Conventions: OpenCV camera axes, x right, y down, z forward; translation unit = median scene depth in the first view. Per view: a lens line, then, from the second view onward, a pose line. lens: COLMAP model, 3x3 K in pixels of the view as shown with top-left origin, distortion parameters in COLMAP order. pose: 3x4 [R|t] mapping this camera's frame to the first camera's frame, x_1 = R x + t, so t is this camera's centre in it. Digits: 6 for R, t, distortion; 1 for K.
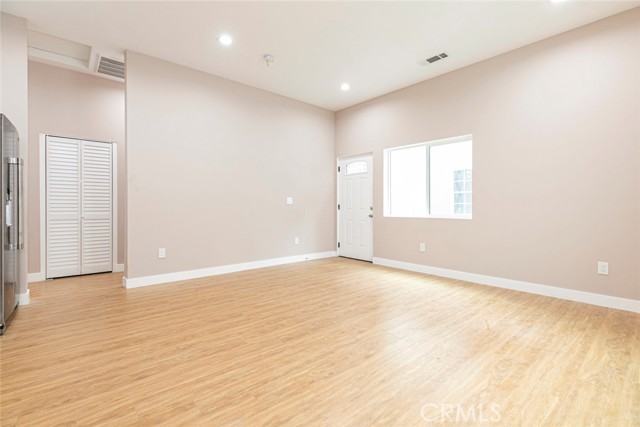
lens RADIAL K [[298.6, 0, 318.9], [0, 298.6, 205.3], [0, 0, 1]] dist [0.000427, -0.000137]
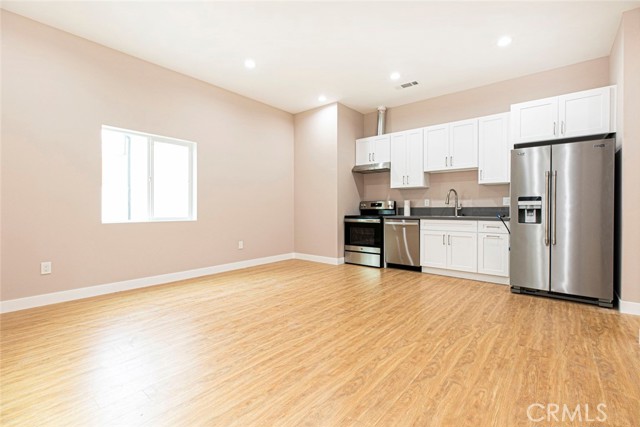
lens RADIAL K [[288.9, 0, 321.1], [0, 288.9, 210.1], [0, 0, 1]] dist [0.000851, -0.000658]
pose [[-0.987745, -0.003215, -0.156040, 0.133977], [-0.002948, 0.999994, -0.001943, 0.009113], [0.156046, -0.001459, -0.987749, 2.049063]]
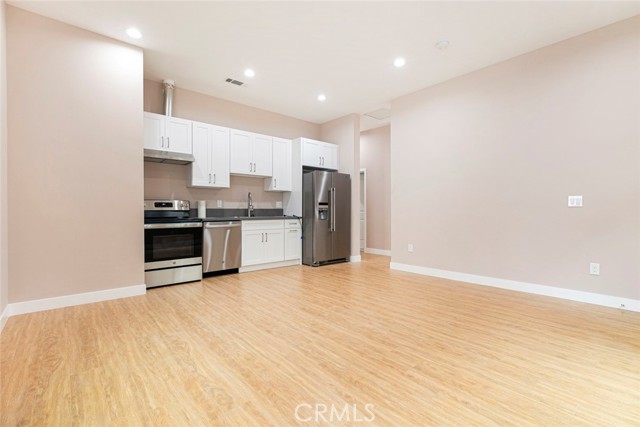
lens RADIAL K [[292.6, 0, 320.0], [0, 292.6, 213.5], [0, 0, 1]] dist [0.000627, 0.000107]
pose [[-0.007580, 0.007358, -0.999944, 1.045393], [0.002935, 0.999969, 0.007336, 0.005683], [0.999967, -0.002880, -0.007601, 0.930357]]
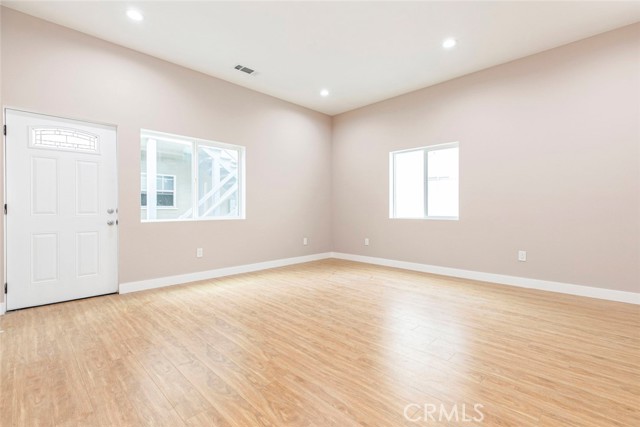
lens RADIAL K [[288.9, 0, 321.1], [0, 288.9, 210.1], [0, 0, 1]] dist [0.000851, -0.000658]
pose [[-0.070723, -0.005056, 0.997483, -0.988059], [-0.003064, 0.999984, 0.004851, 0.006236], [-0.997491, -0.002713, -0.070738, 1.198277]]
